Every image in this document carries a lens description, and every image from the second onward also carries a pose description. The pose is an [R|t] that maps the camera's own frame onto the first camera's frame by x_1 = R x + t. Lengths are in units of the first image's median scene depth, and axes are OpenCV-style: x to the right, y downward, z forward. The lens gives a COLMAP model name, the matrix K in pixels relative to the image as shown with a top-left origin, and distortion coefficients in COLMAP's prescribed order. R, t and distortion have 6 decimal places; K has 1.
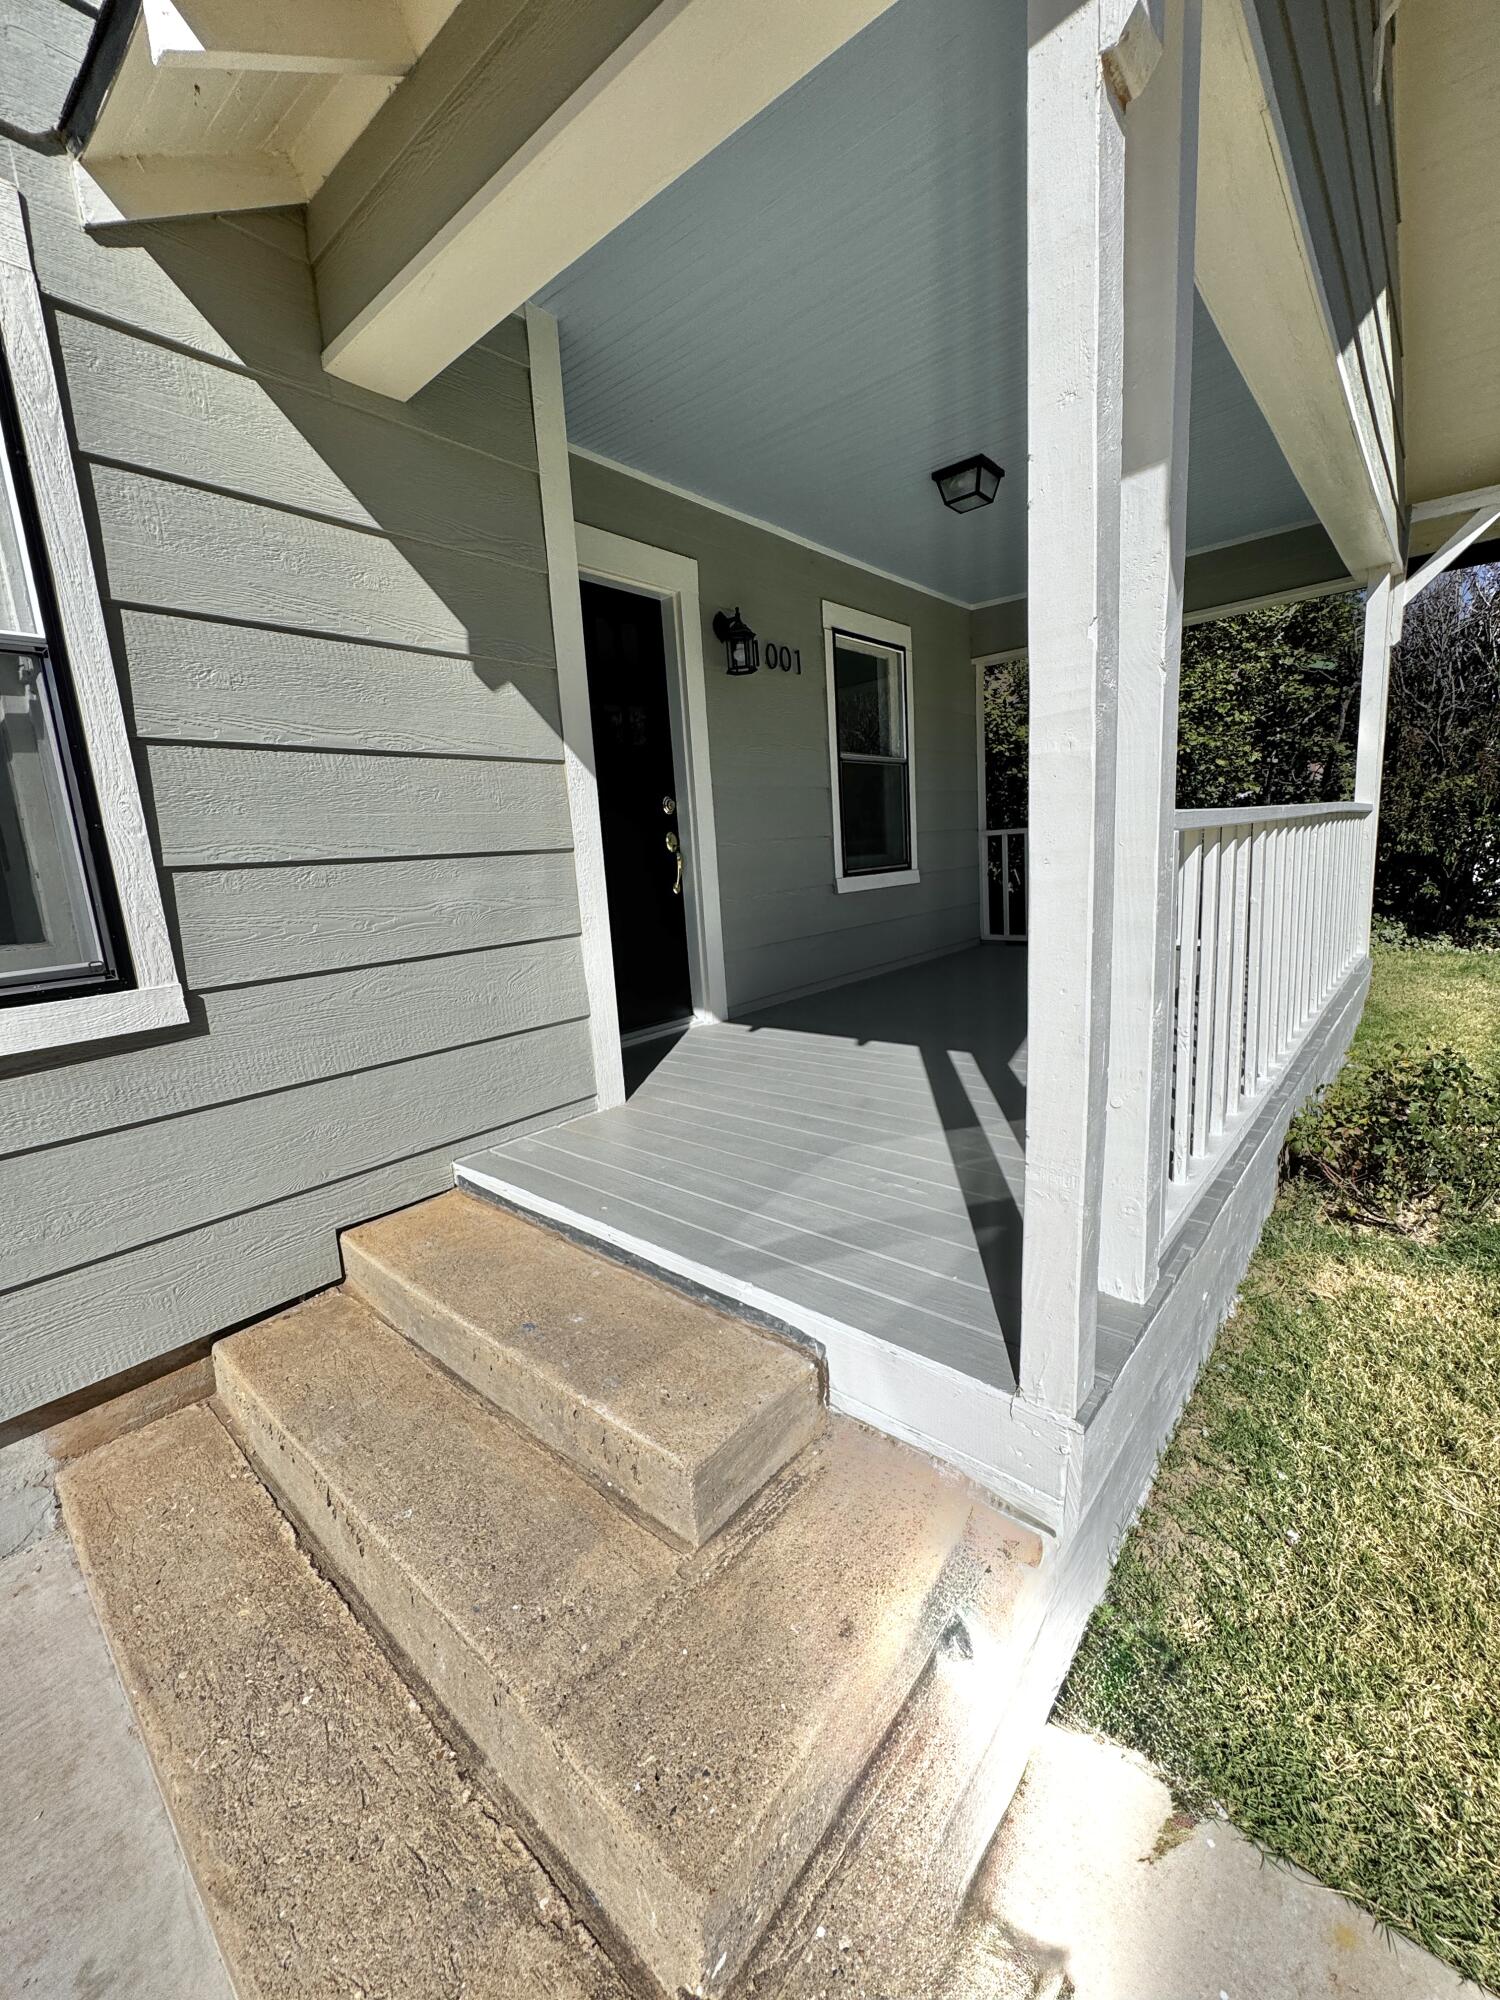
lens RADIAL K [[798.1, 0, 750.6], [0, 798.1, 997.1], [0, 0, 1]] dist [-0.003543, 0.000613]
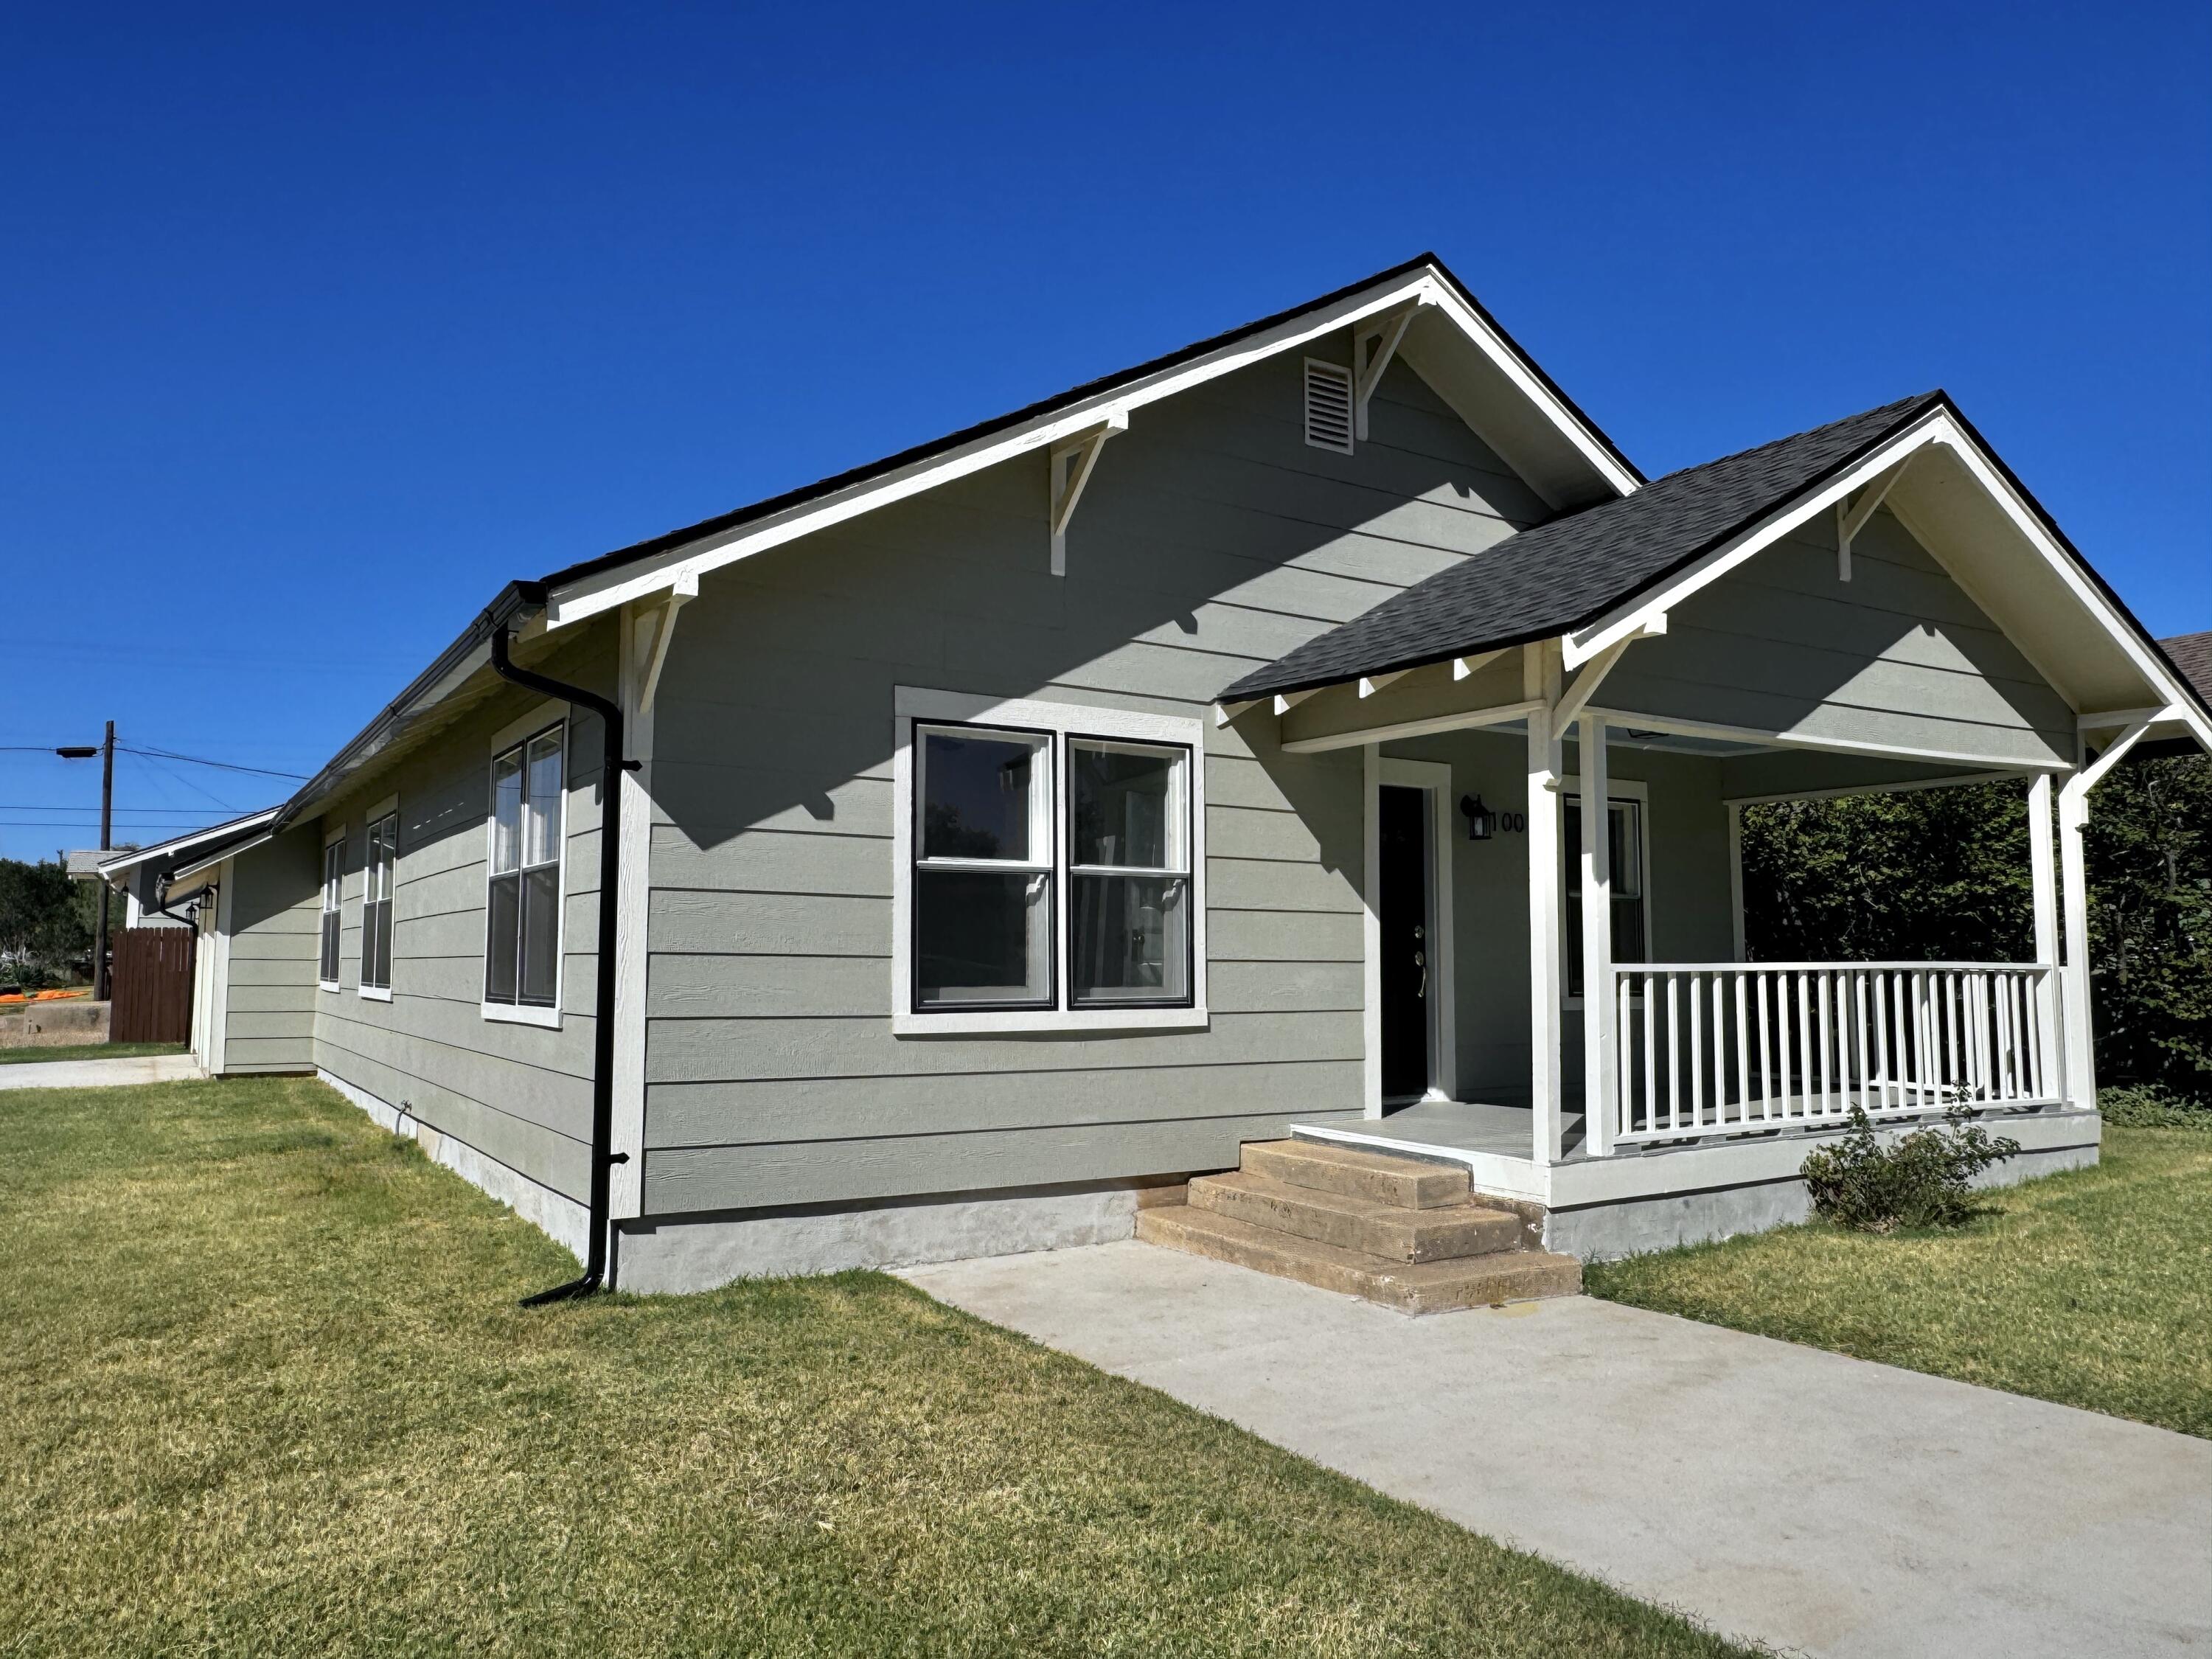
lens RADIAL K [[1524.2, 0, 1104.5], [0, 1524.2, 842.8], [0, 0, 1]] dist [-0.000457, 0.000893]
pose [[0.955397, 0.040936, -0.292475, 0.150039], [-0.113347, 0.965328, -0.235148, 0.308585], [0.272708, 0.257811, 0.926911, -1.731310]]
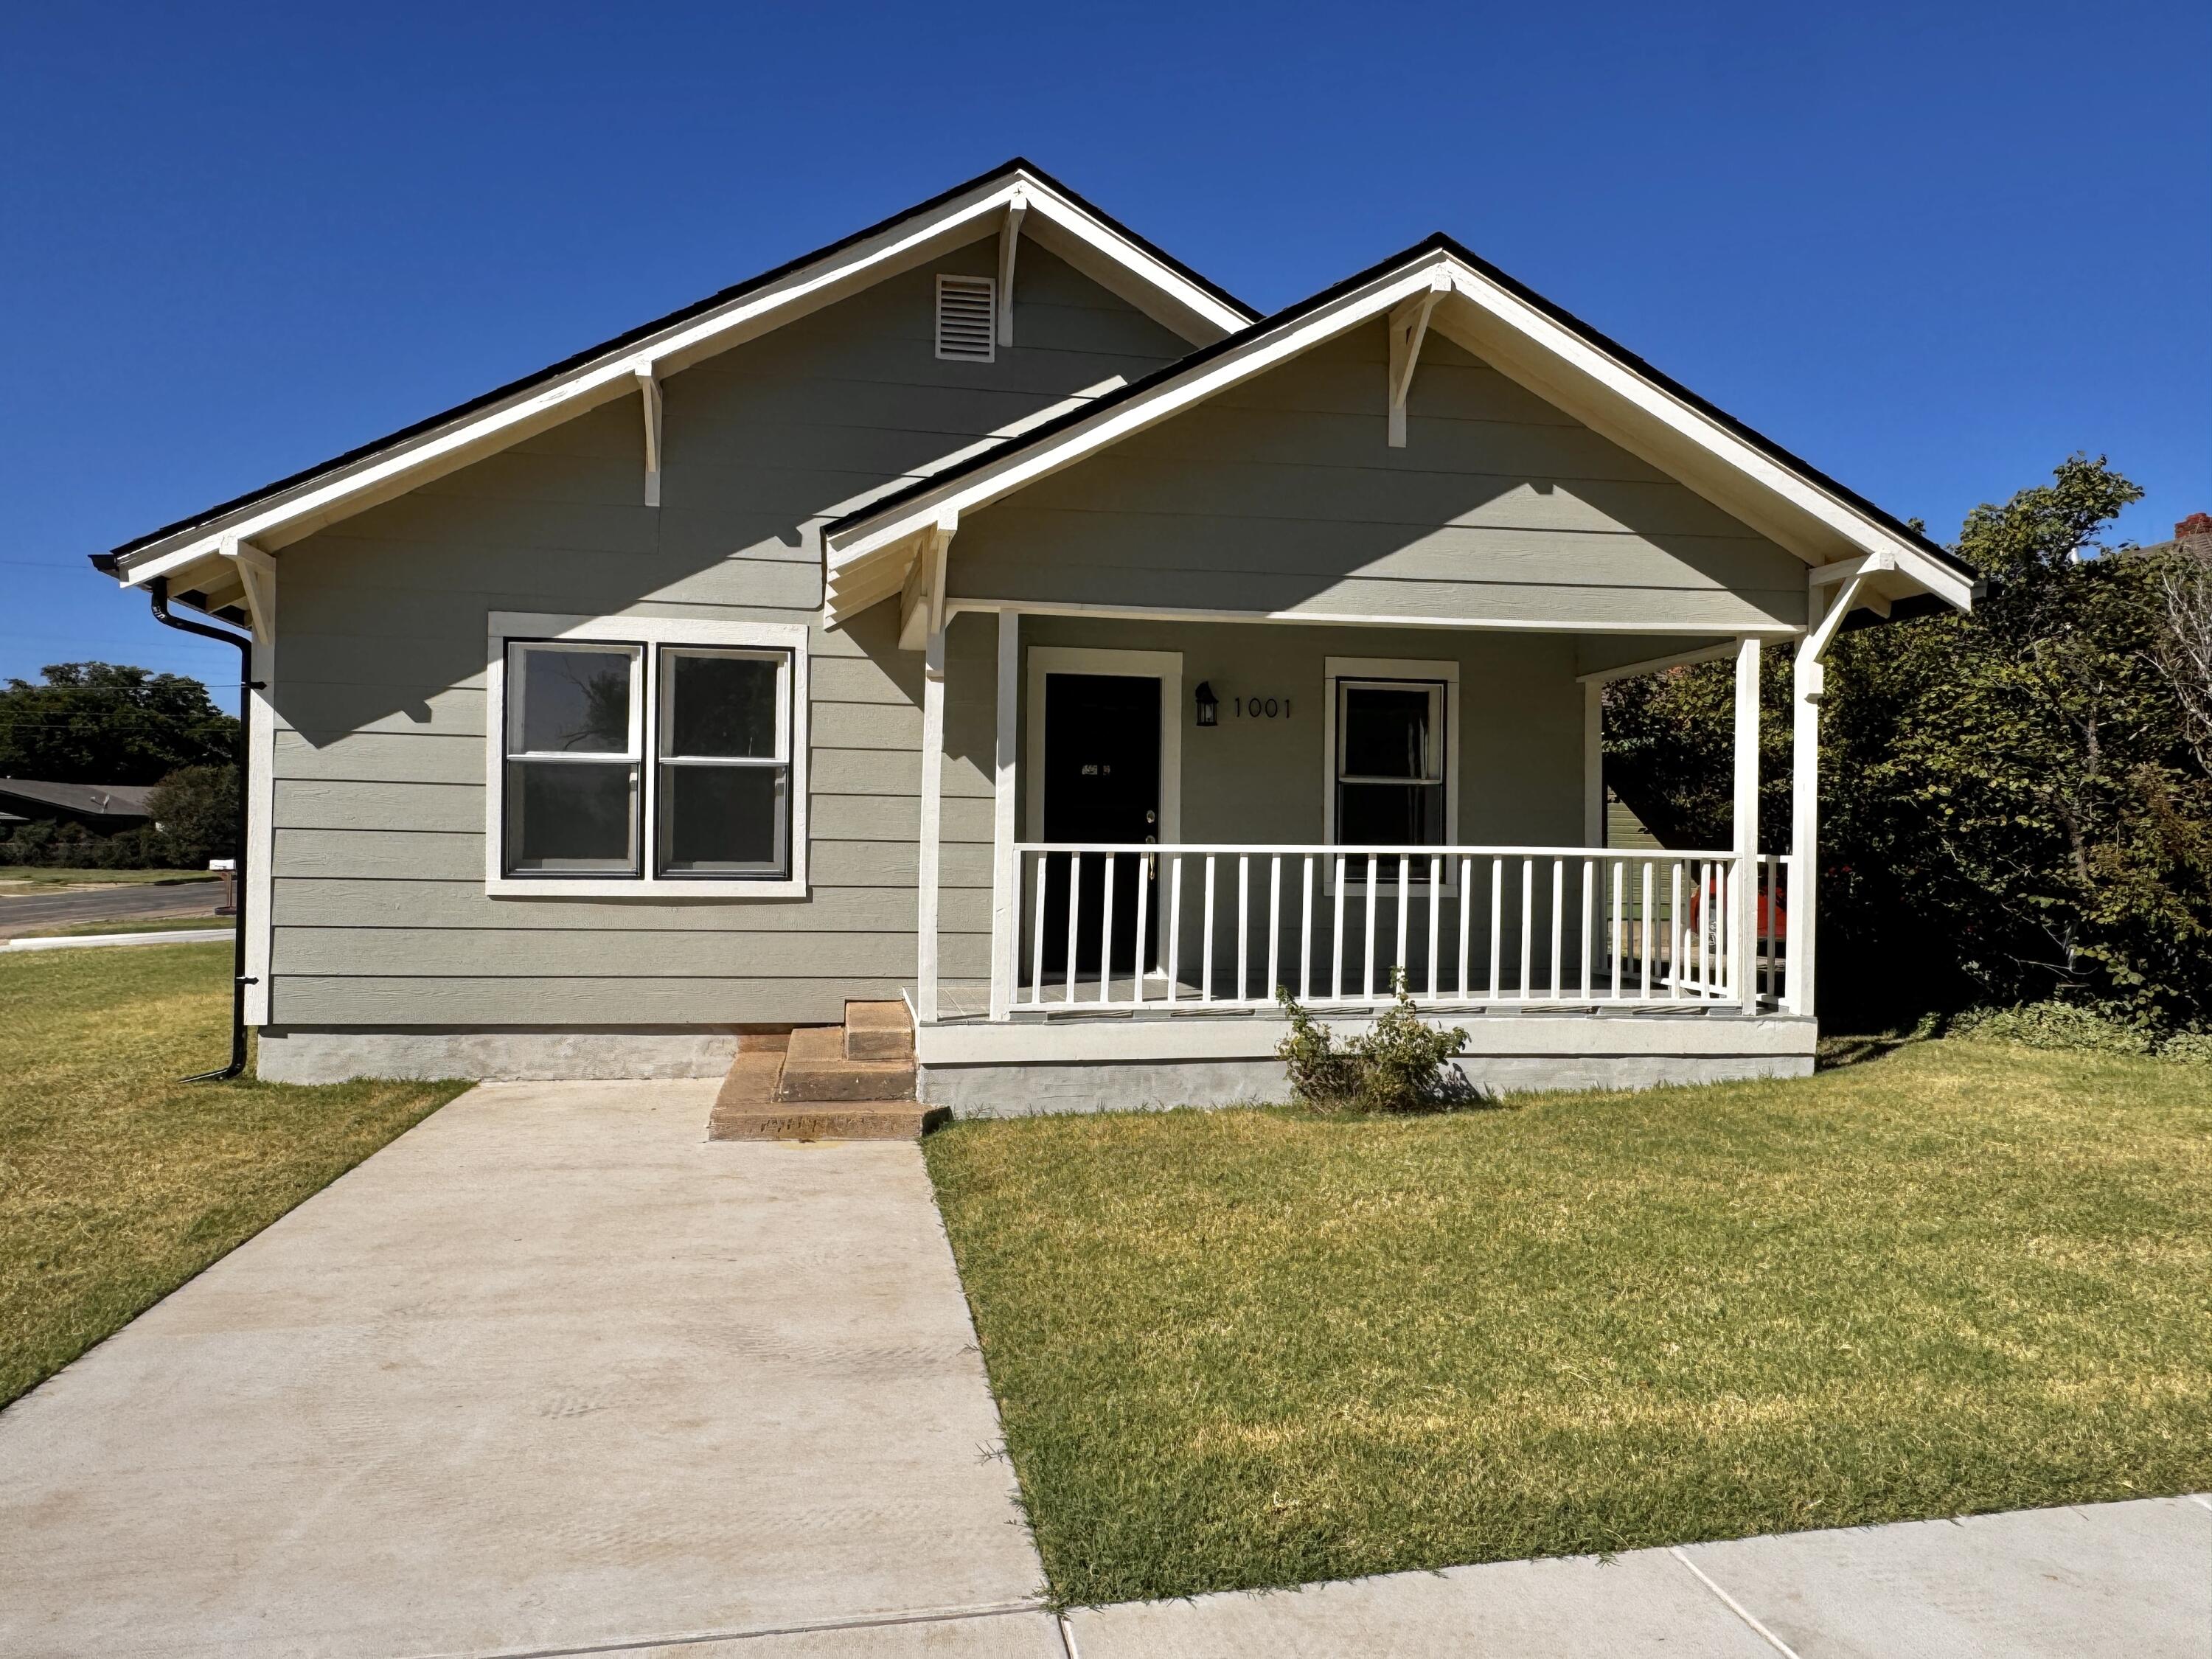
lens RADIAL K [[1524.2, 0, 1118.9], [0, 1524.2, 842.6], [0, 0, 1]] dist [-0.000457, 0.000893]
pose [[0.779126, 0.067886, -0.623181, 1.673098], [-0.174587, 0.978285, -0.111707, 0.123533], [0.602065, 0.195833, 0.774059, -1.198314]]
